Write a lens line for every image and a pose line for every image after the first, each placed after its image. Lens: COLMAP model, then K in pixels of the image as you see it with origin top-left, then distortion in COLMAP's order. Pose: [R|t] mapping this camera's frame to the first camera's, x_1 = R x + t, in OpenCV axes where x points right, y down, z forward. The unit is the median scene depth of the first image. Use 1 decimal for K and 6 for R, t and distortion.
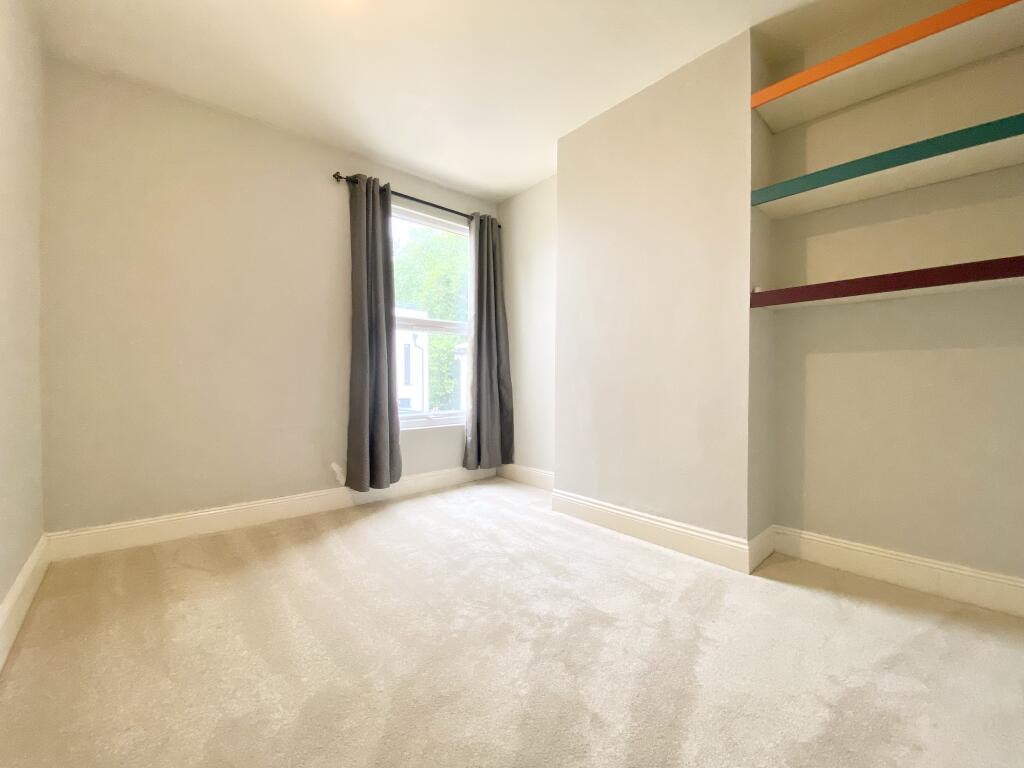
lens RADIAL K [[418.5, 0, 512.0], [0, 418.5, 384.0], [0, 0, 1]] dist [0.031168, -0.024628]
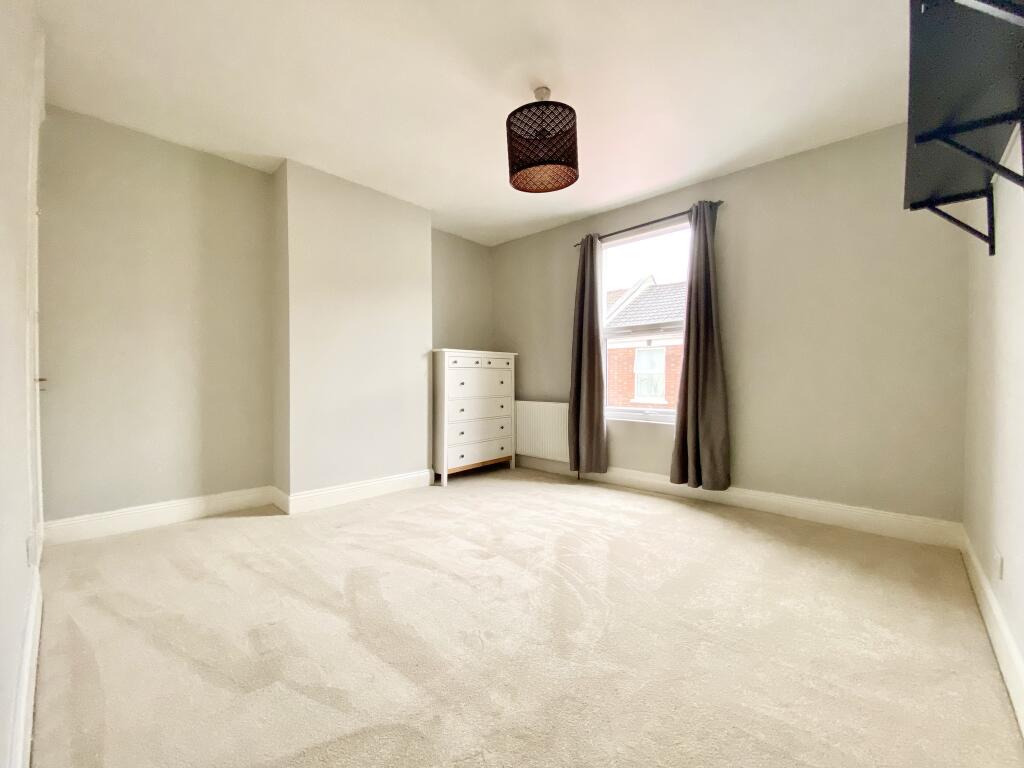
lens RADIAL K [[418.5, 0, 512.0], [0, 418.5, 384.0], [0, 0, 1]] dist [0.031168, -0.024628]
pose [[0.100342, 0.008874, -0.994913, 0.818771], [-0.022563, 0.999723, 0.006641, -0.015004], [0.994697, 0.021781, 0.100514, 0.544965]]
